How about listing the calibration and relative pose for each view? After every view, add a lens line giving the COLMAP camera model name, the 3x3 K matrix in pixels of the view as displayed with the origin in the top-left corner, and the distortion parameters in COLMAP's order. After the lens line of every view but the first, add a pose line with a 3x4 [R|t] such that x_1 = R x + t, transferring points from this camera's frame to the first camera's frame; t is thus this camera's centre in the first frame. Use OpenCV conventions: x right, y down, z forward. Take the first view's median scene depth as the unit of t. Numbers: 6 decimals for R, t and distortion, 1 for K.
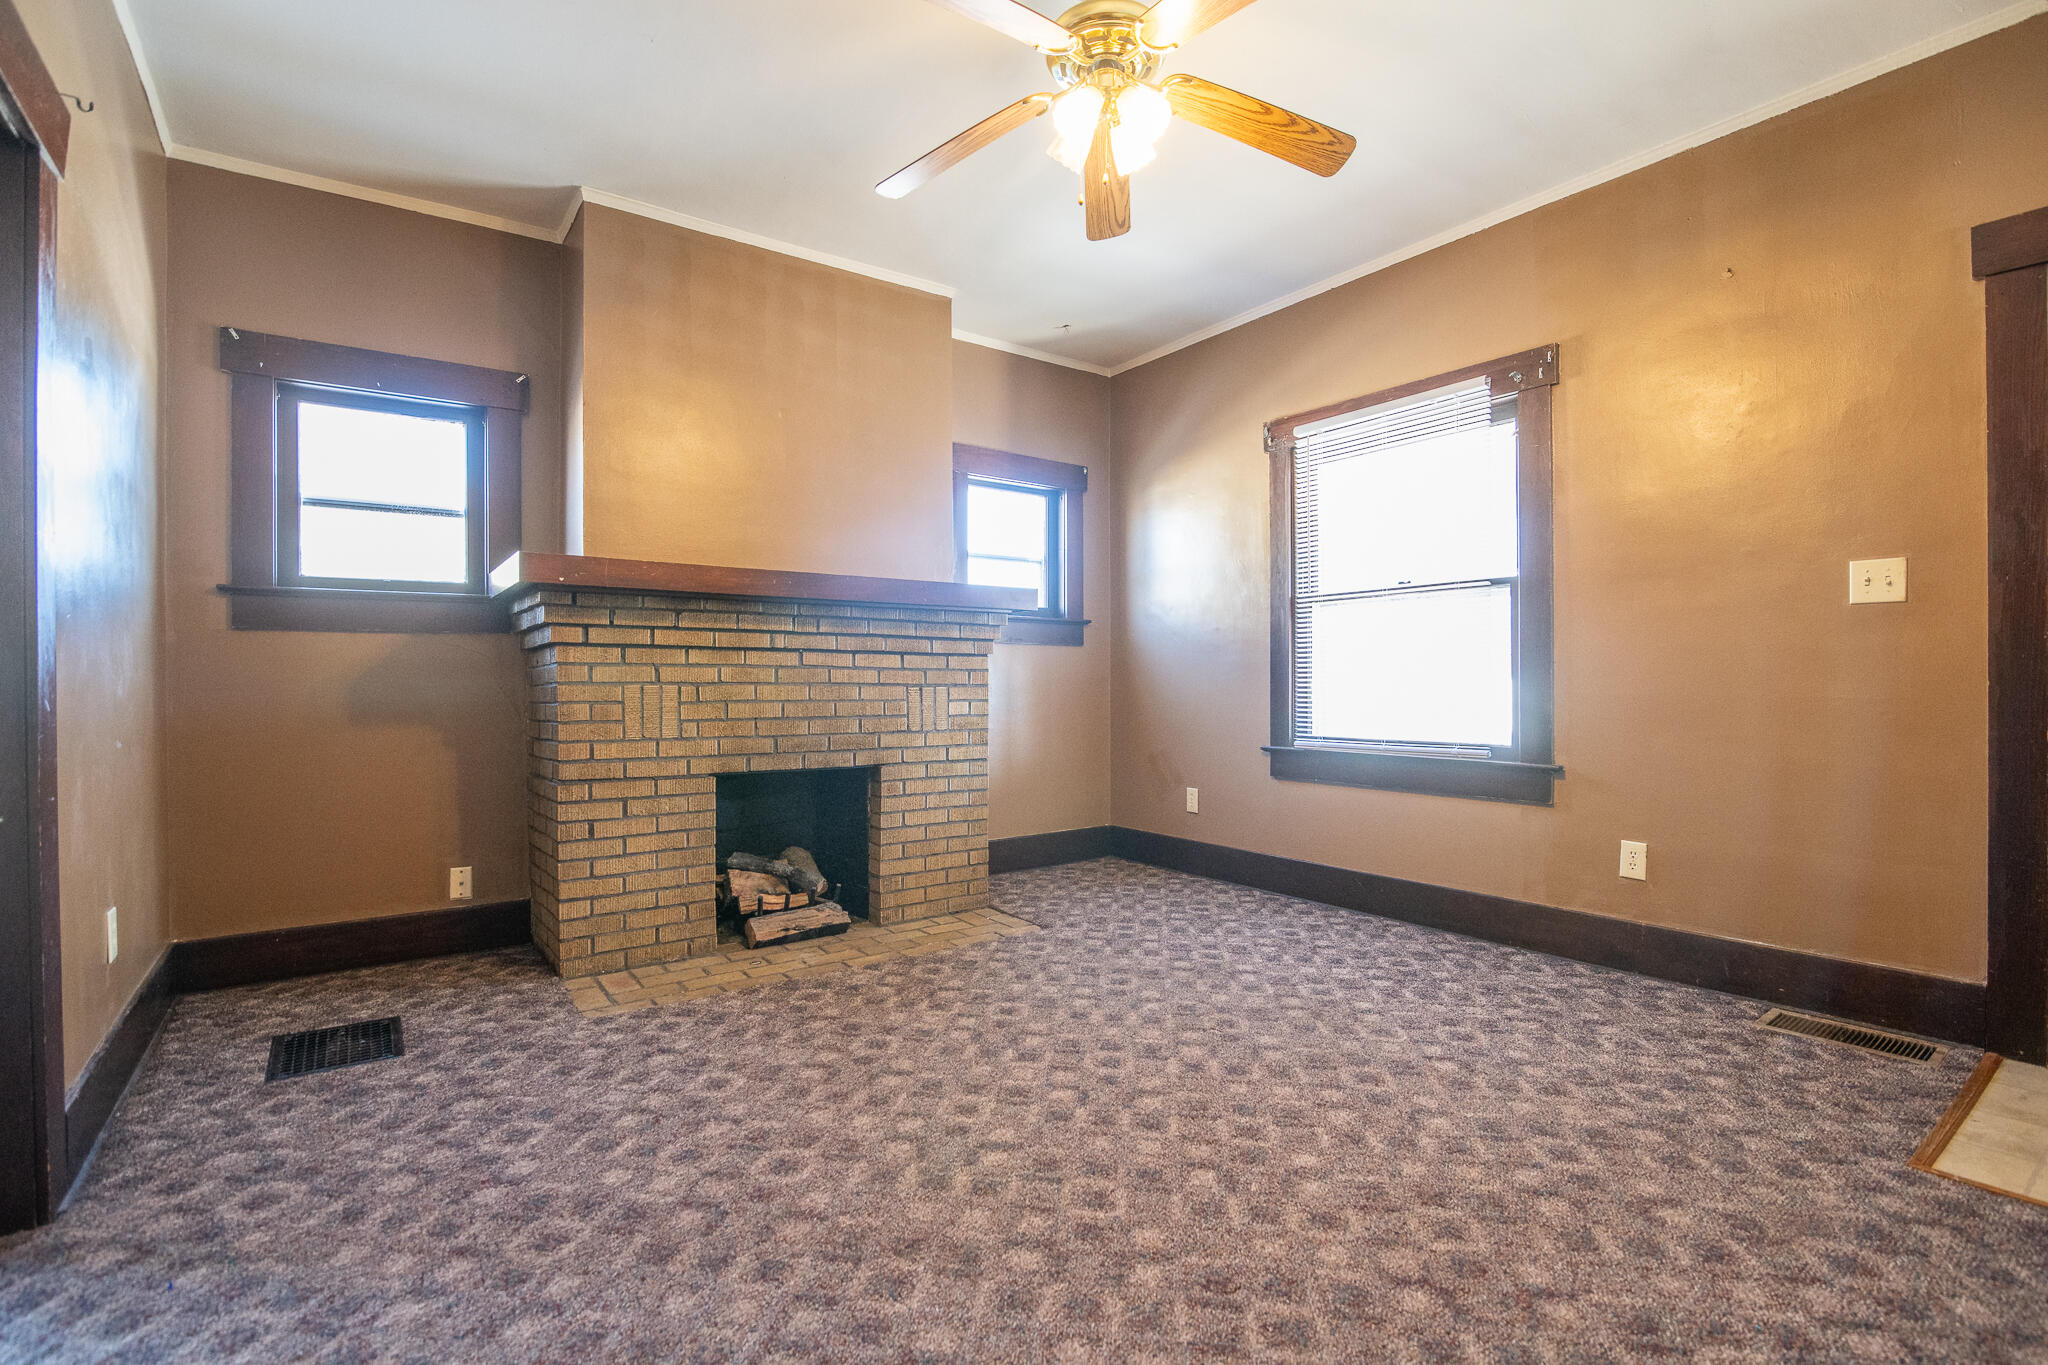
lens RADIAL K [[965.4, 0, 1032.0], [0, 965.4, 681.6], [0, 0, 1]] dist [-0.016236, -0.000434]
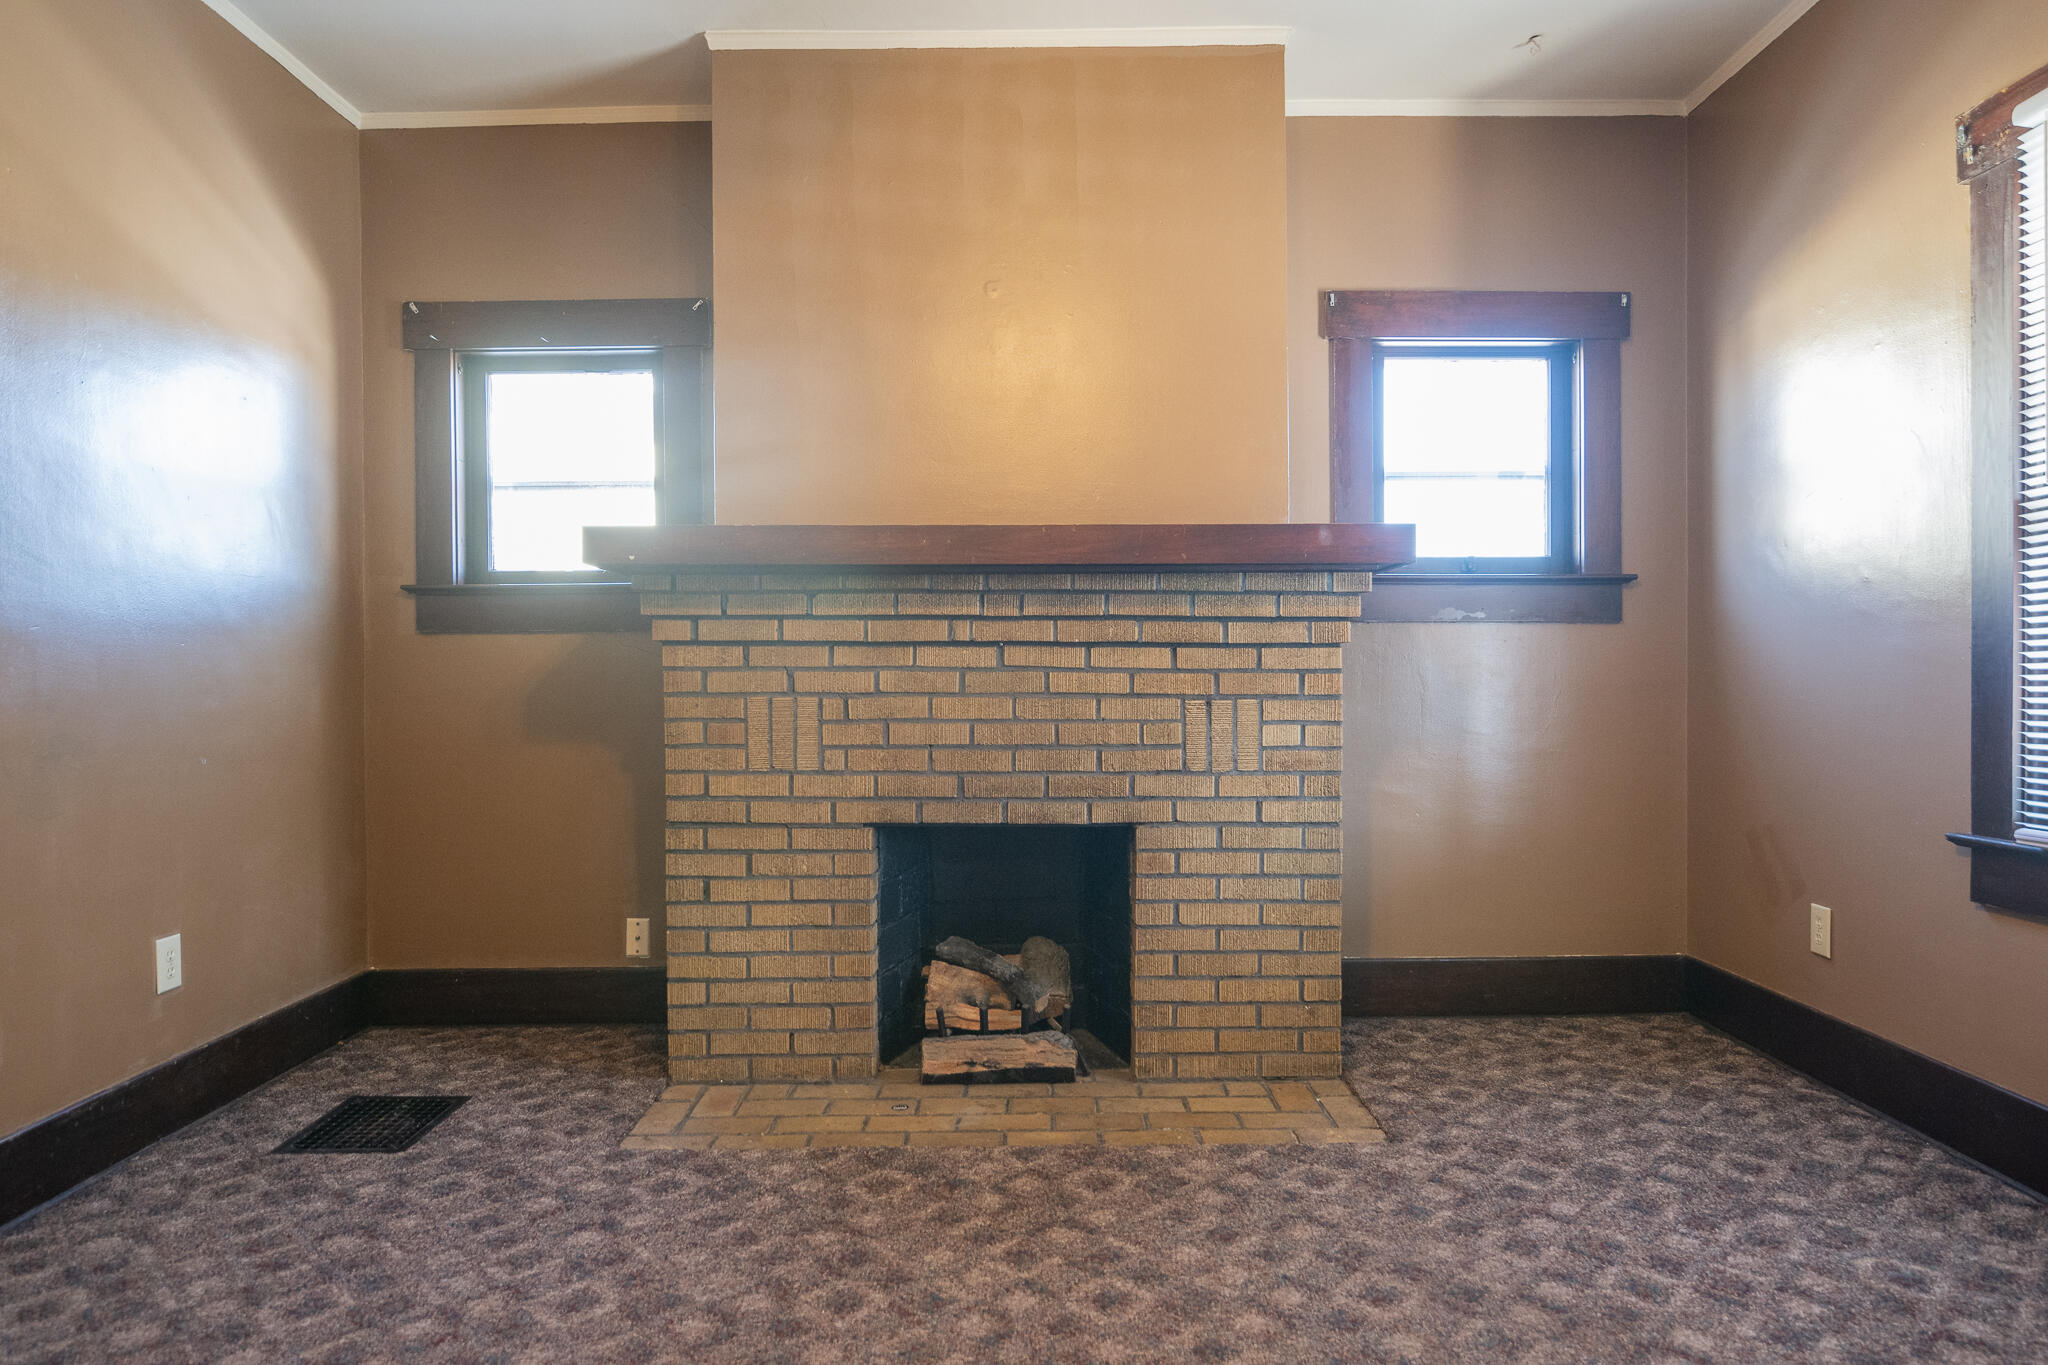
lens RADIAL K [[1256.5, 0, 1021.9], [0, 1256.5, 690.0], [0, 0, 1]] dist [-0.004868, -0.000819]
pose [[0.803480, 0.002901, -0.595324, 0.292972], [0.002902, 0.999957, 0.008790, -0.008603], [0.595324, -0.008790, 0.803438, 0.328692]]
